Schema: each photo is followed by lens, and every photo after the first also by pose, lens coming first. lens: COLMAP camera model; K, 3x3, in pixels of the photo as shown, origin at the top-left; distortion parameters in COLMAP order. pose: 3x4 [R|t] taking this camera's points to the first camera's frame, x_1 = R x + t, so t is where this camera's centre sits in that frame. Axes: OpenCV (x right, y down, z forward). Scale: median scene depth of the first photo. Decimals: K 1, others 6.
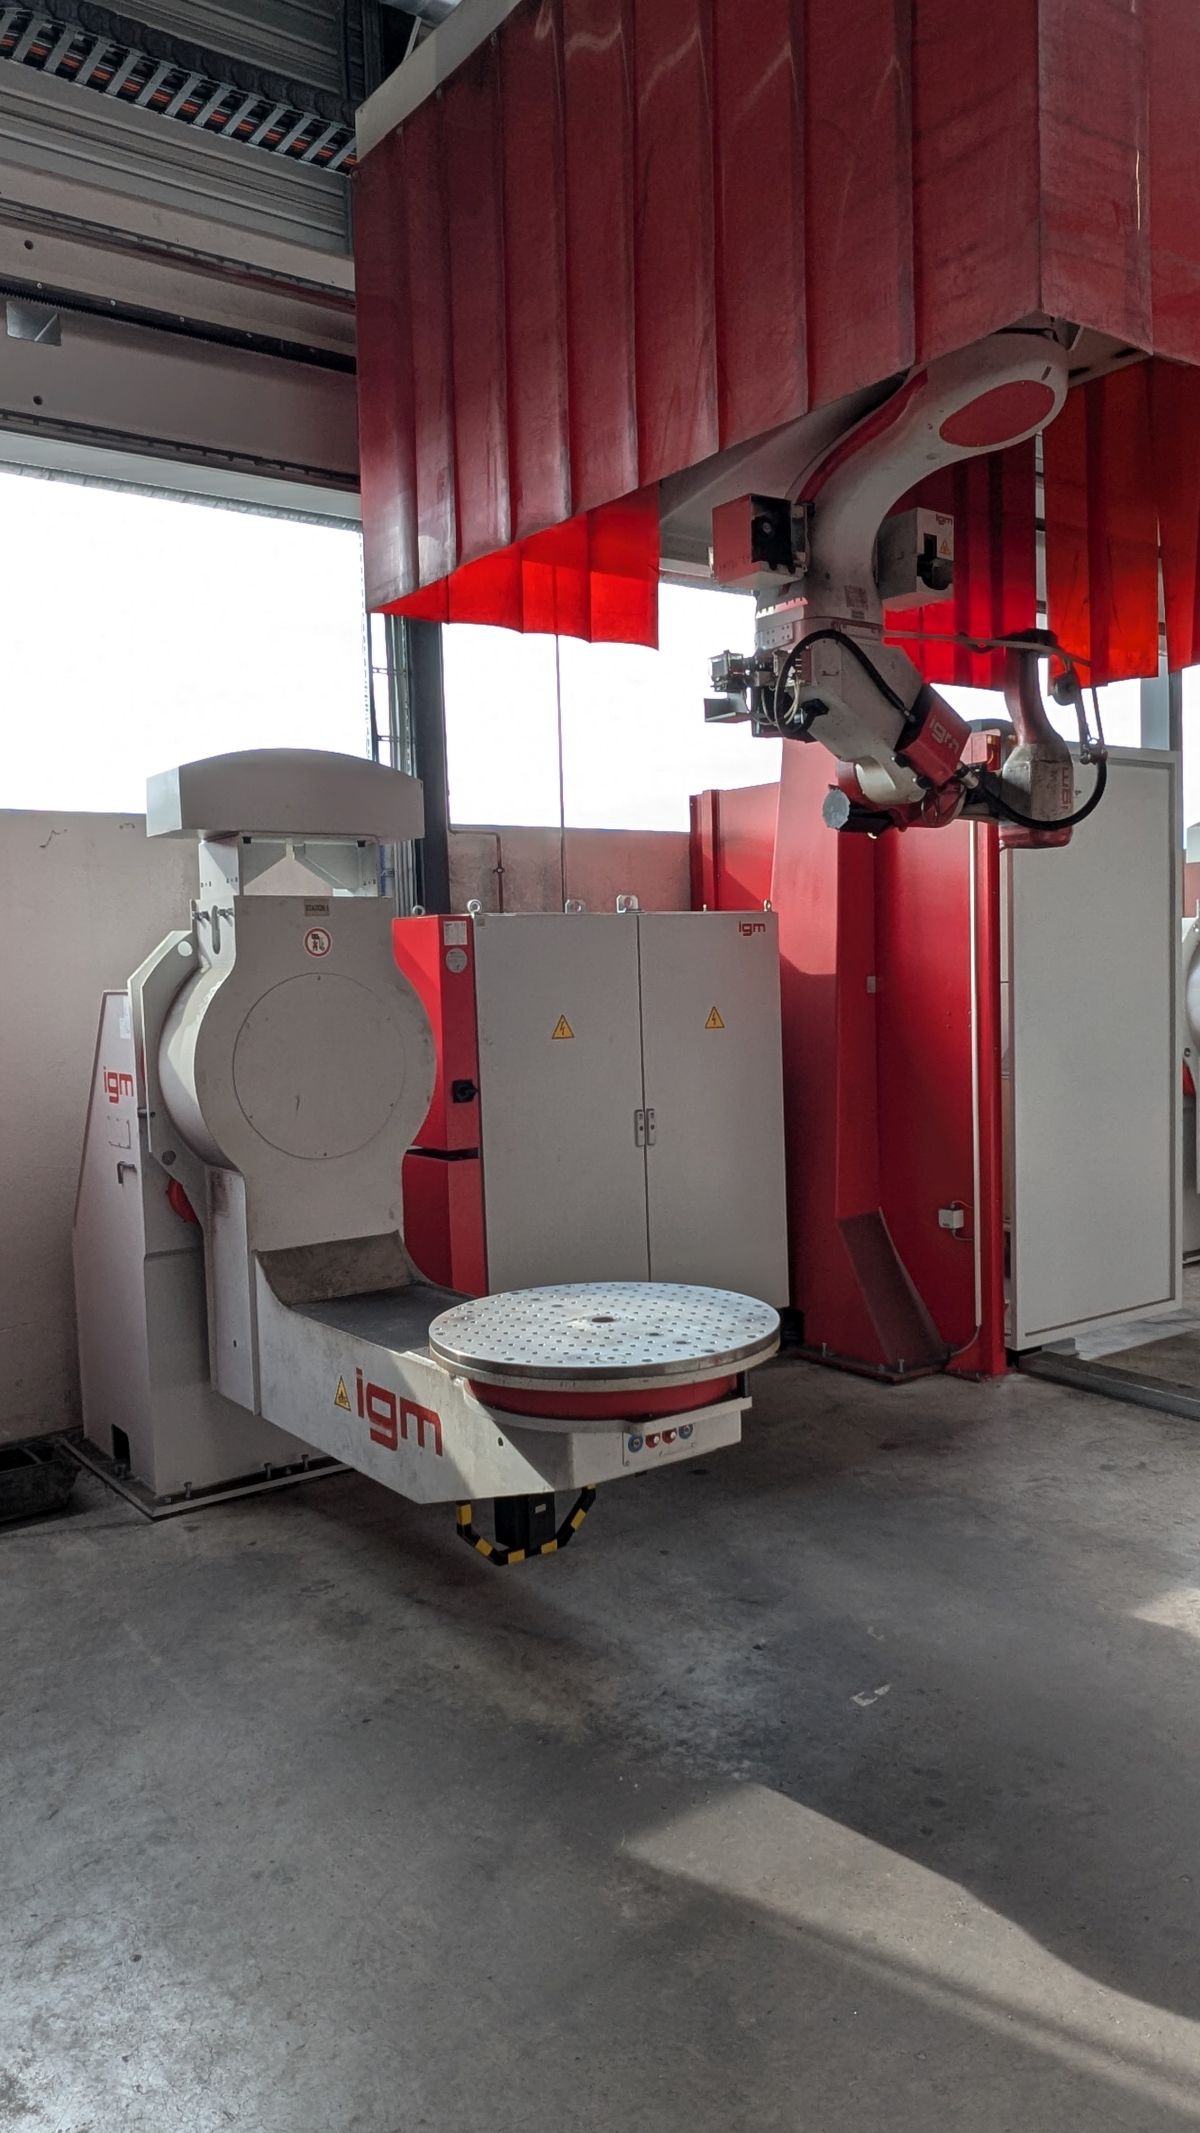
lens RADIAL K [[1499.0, 0, 596.7], [0, 1499.0, 1073.6], [0, 0, 1]] dist [0.004374, 0.006449]
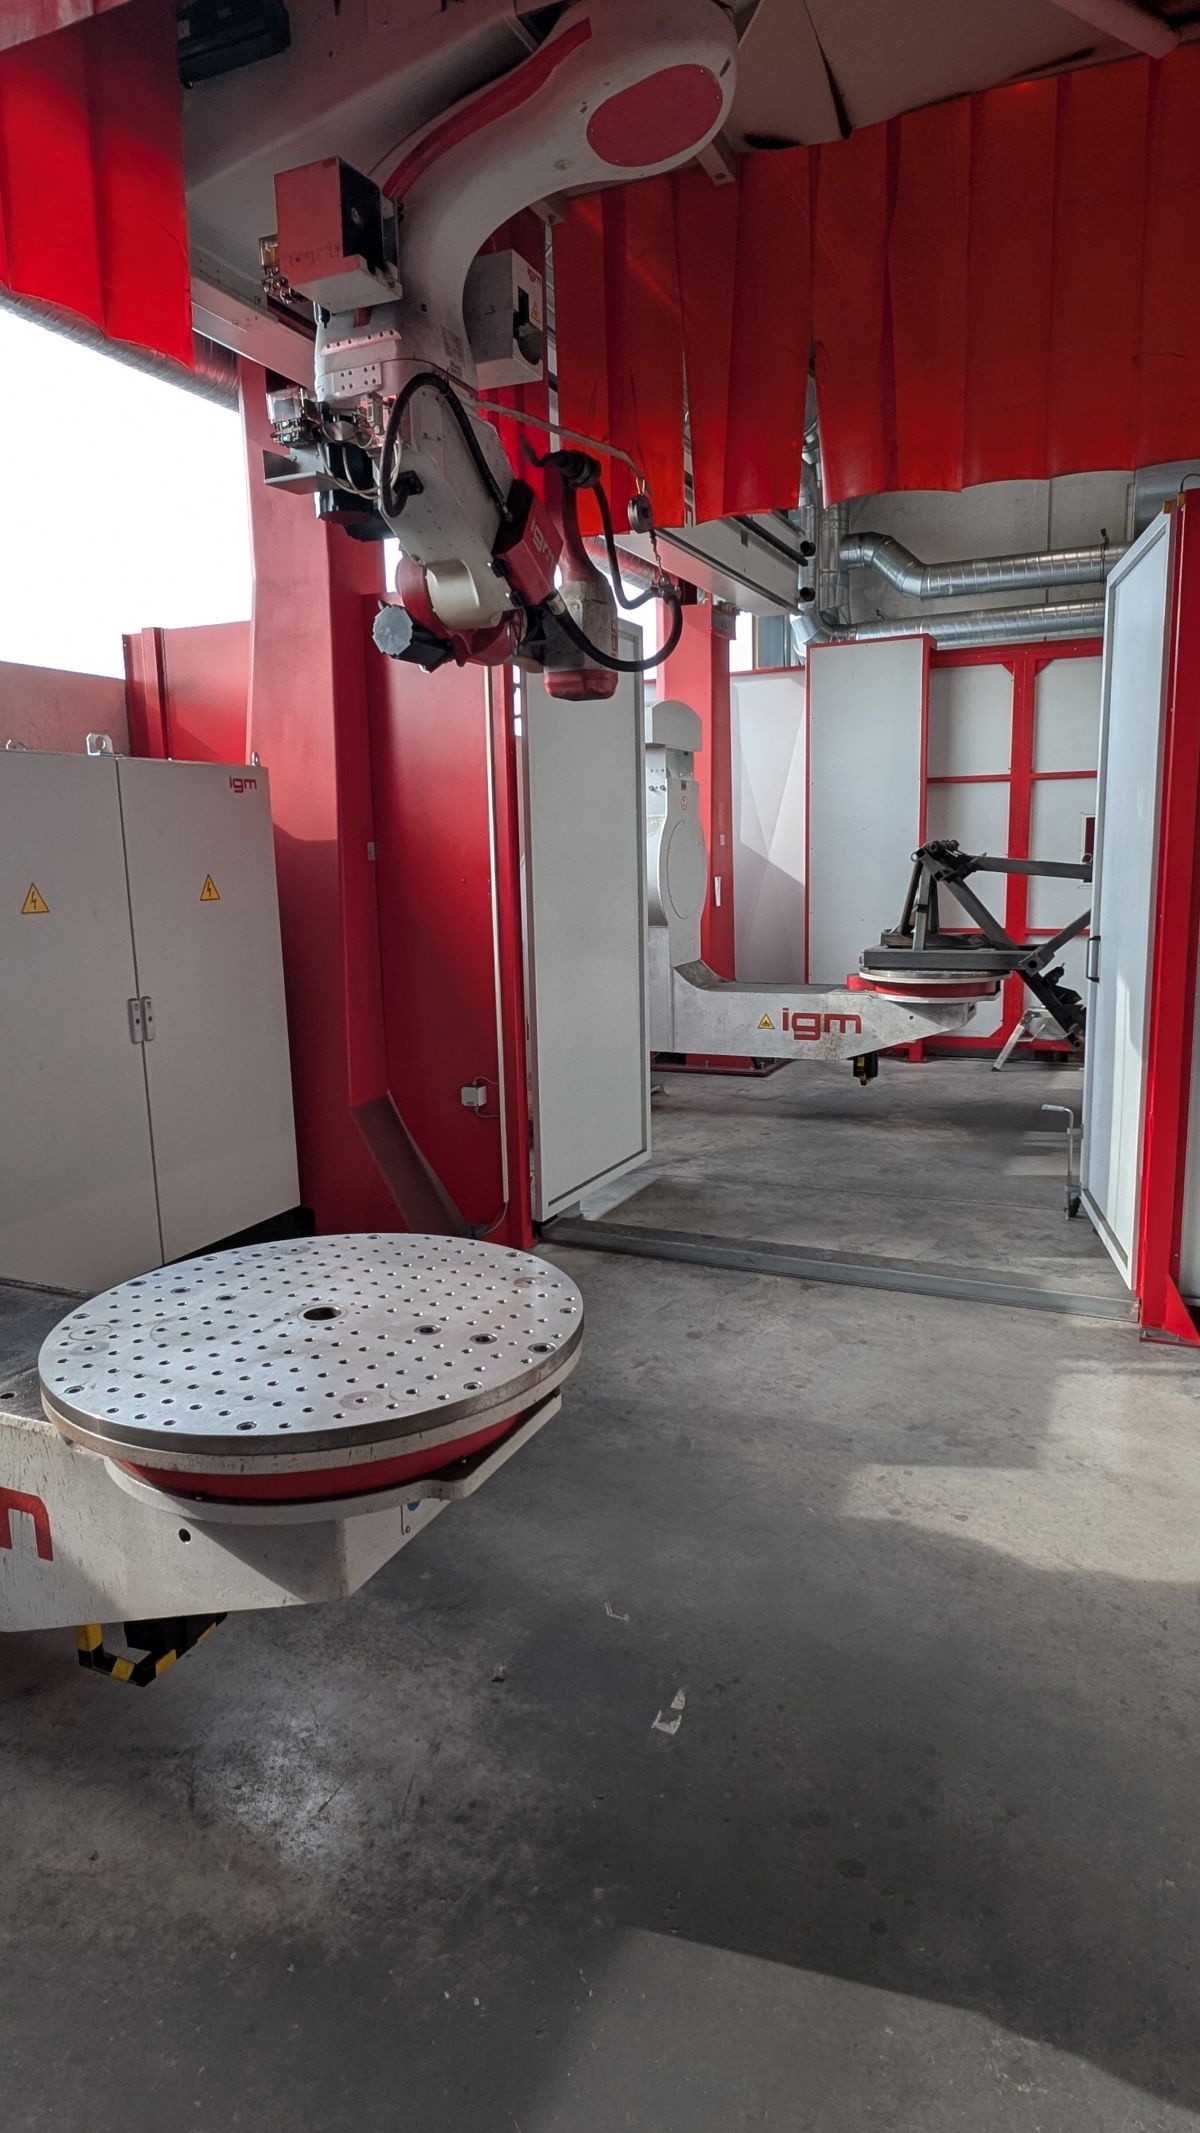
lens RADIAL K [[1253.0, 0, 600.0], [0, 1253.0, 1066.5], [0, 0, 1]] dist [0.001267, 0.002062]
pose [[0.869376, -0.075370, 0.488369, -0.111379], [0.032602, 0.994895, 0.095506, 0.004330], [-0.493074, -0.067109, 0.867395, 0.340892]]
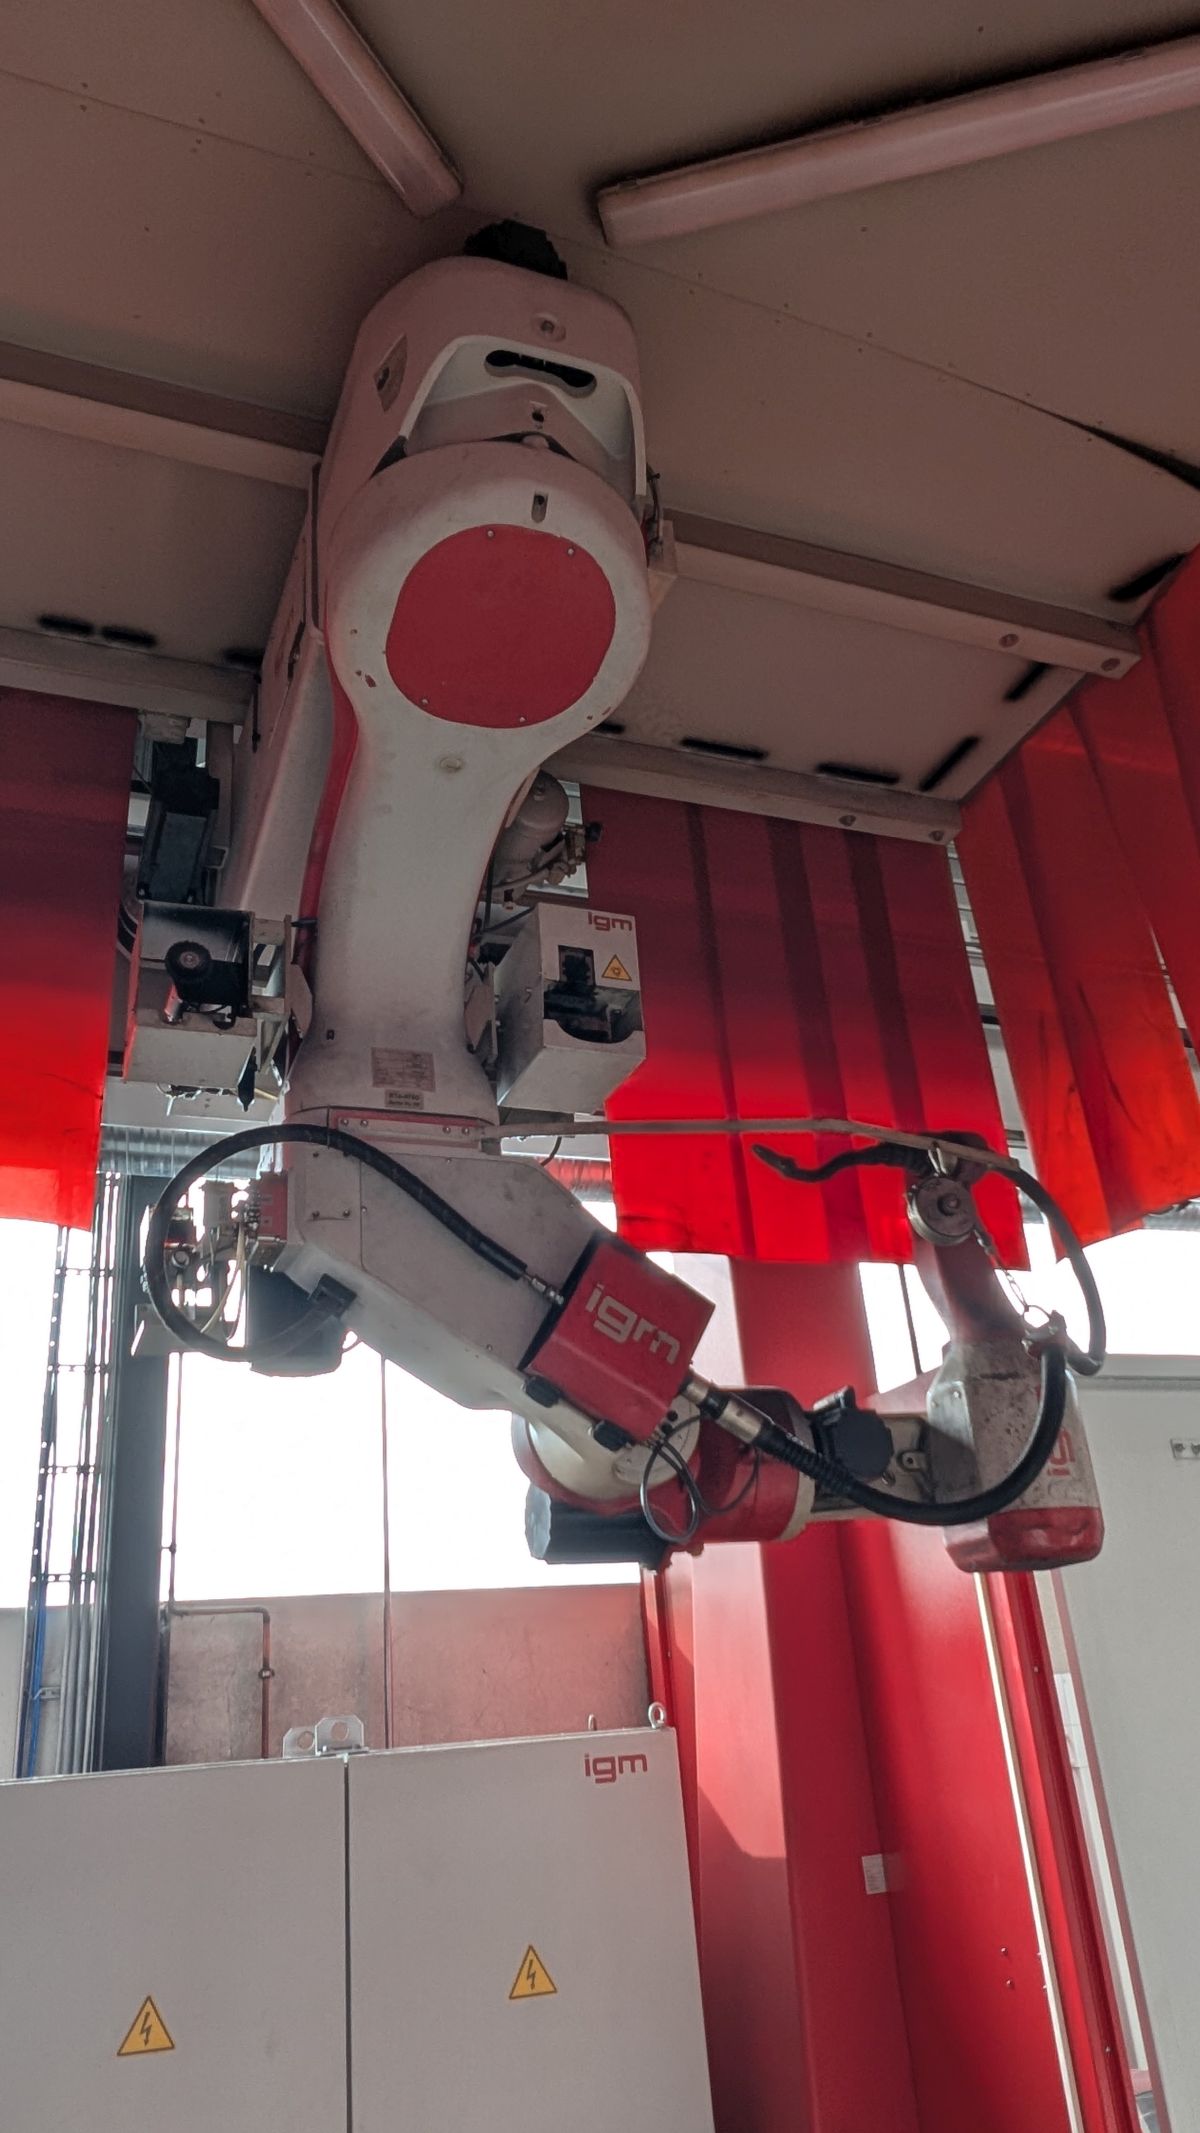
lens RADIAL K [[1499.0, 0, 596.7], [0, 1499.0, 1073.6], [0, 0, 1]] dist [0.004374, 0.006449]
pose [[0.966328, -0.147245, -0.211018, 0.325272], [0.029180, 0.877504, -0.478681, -0.077544], [0.255652, 0.456406, 0.852254, 0.579490]]
